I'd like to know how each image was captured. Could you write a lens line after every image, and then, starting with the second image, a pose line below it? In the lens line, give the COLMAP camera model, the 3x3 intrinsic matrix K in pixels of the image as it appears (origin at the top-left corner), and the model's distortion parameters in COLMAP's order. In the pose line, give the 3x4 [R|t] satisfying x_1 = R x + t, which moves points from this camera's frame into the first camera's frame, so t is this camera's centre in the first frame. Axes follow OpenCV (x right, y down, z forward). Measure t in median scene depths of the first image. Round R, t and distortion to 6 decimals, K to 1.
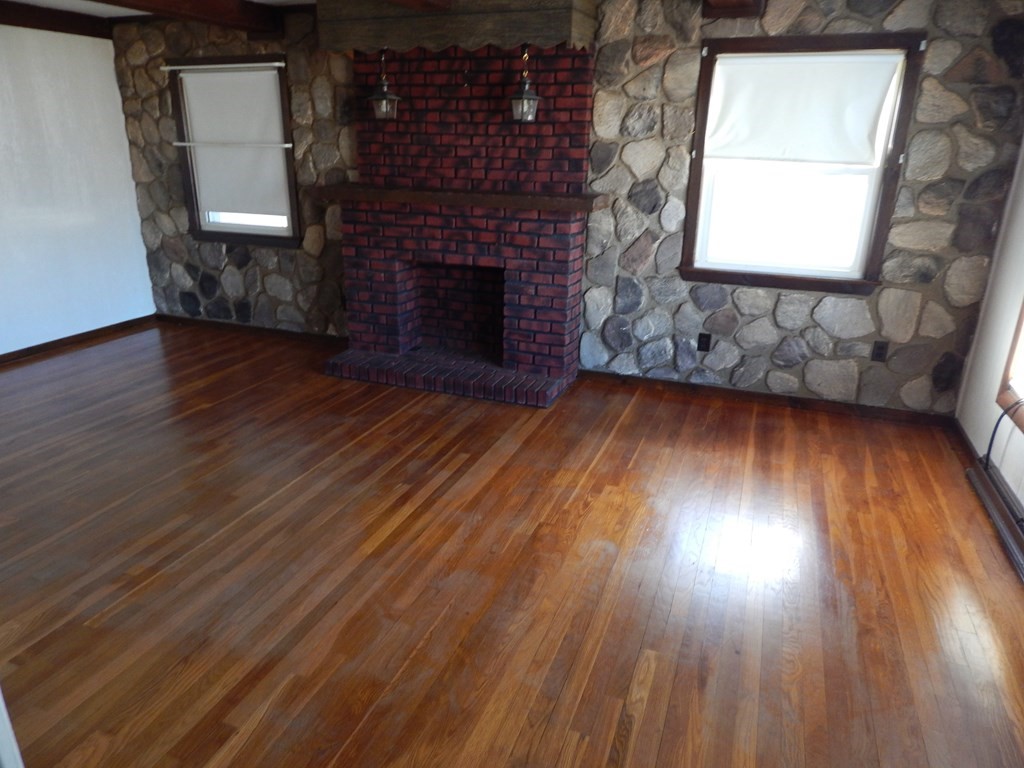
lens RADIAL K [[678.4, 0, 512.0], [0, 678.4, 384.0], [0, 0, 1]] dist [0.008141, -0.025887]
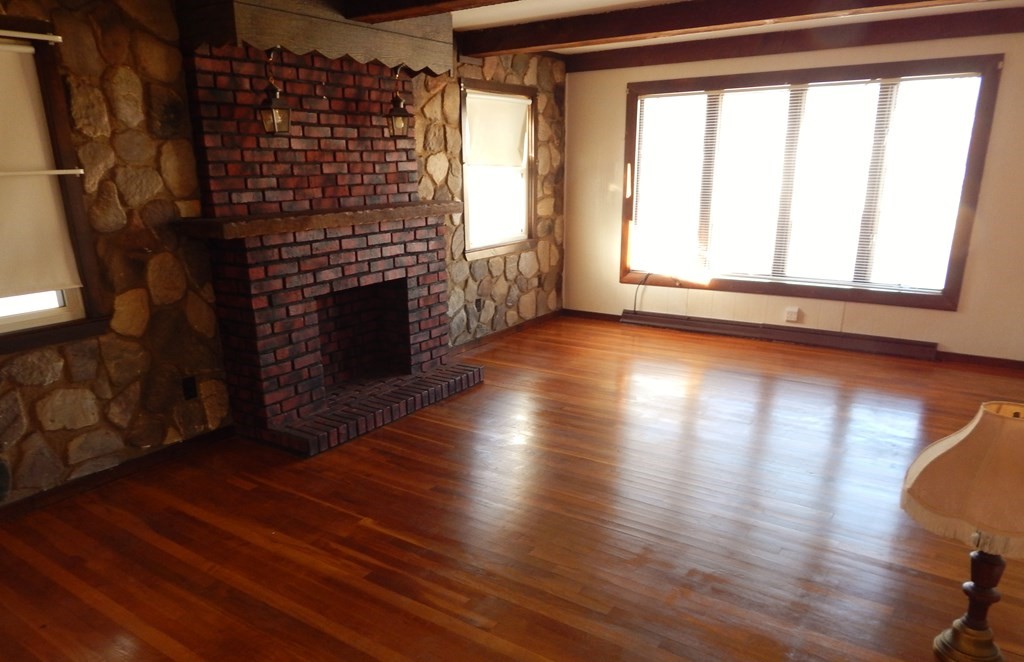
lens RADIAL K [[695.6, 0, 512.2], [0, 695.6, 394.7], [0, 0, 1]] dist [-0.005484, -0.003934]
pose [[0.222140, -0.327880, 0.918231, -1.000336], [0.344951, 0.907281, 0.240519, -0.205399], [-0.911955, 0.263316, 0.314646, 0.557419]]
